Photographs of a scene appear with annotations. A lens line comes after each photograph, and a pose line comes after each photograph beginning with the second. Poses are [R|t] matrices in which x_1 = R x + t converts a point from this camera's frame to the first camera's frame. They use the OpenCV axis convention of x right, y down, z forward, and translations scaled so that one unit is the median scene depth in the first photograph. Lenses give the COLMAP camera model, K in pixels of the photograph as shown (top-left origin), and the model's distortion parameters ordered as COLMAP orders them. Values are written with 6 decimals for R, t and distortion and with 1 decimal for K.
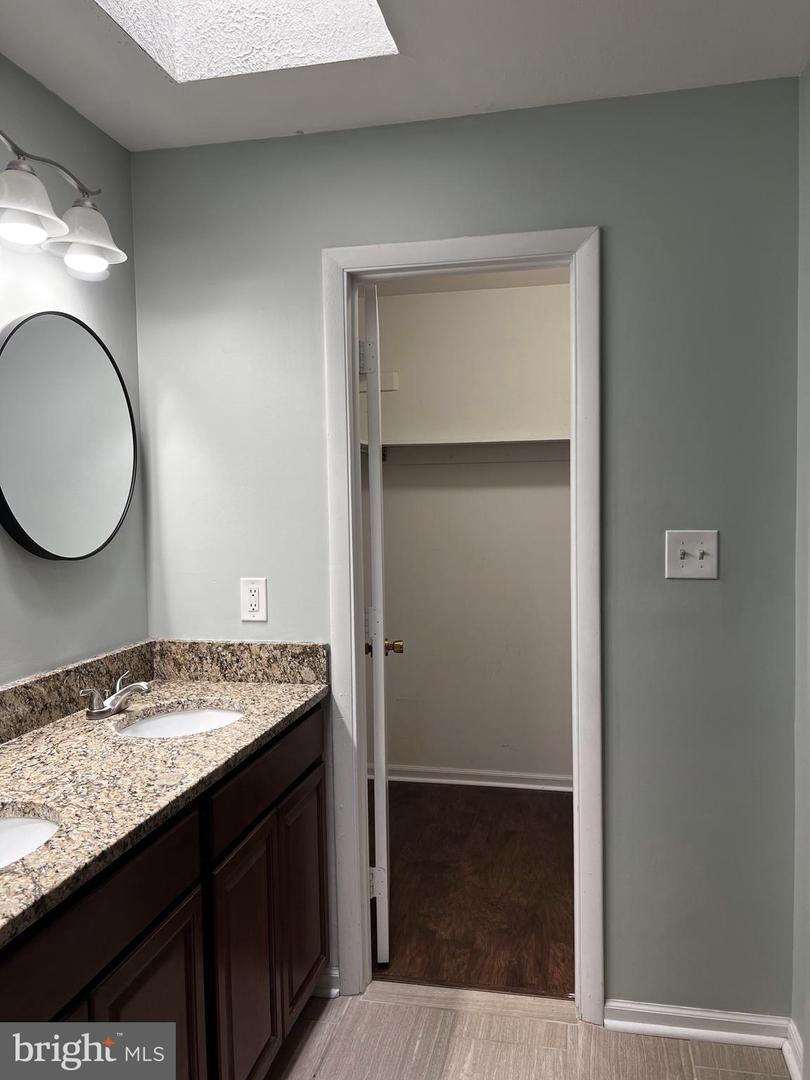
lens RADIAL K [[824.4, 0, 399.2], [0, 824.4, 542.9], [0, 0, 1]] dist [0.084929, -0.129785]
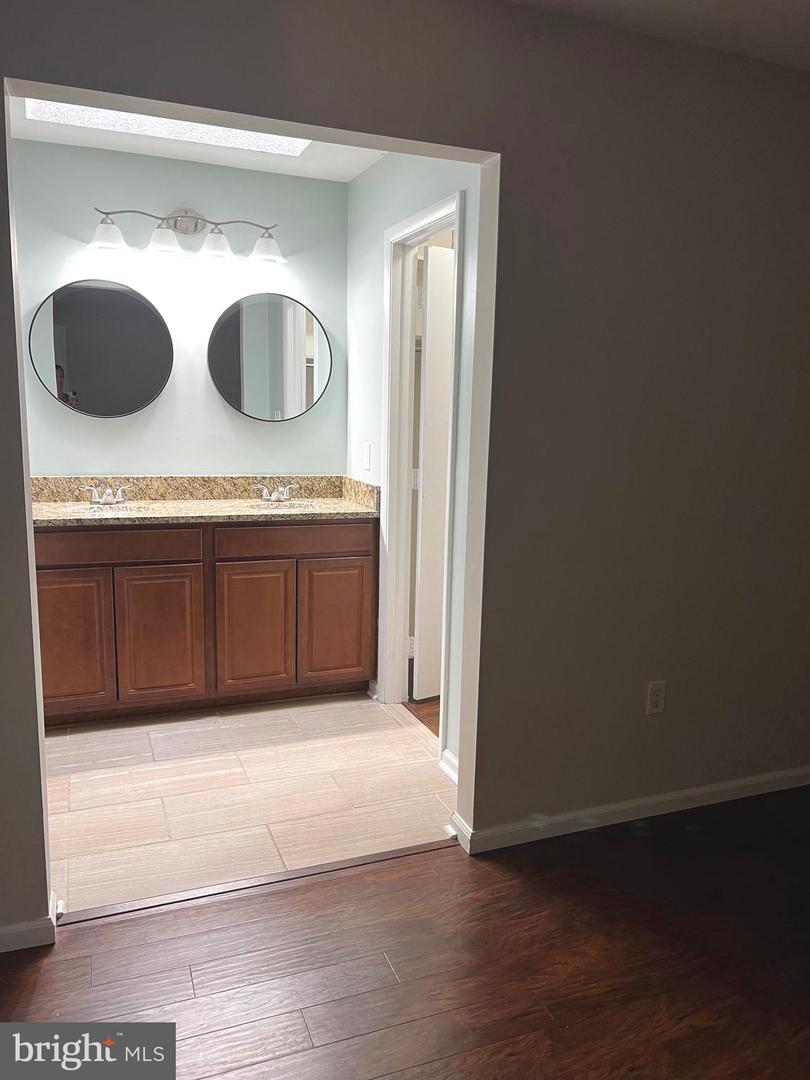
lens RADIAL K [[824.4, 0, 399.2], [0, 824.4, 542.9], [0, 0, 1]] dist [0.084929, -0.129785]
pose [[0.549659, 0.165175, -0.818897, 1.381636], [-0.075725, 0.986074, 0.148067, -0.009117], [0.831950, -0.019376, 0.554513, 0.156270]]
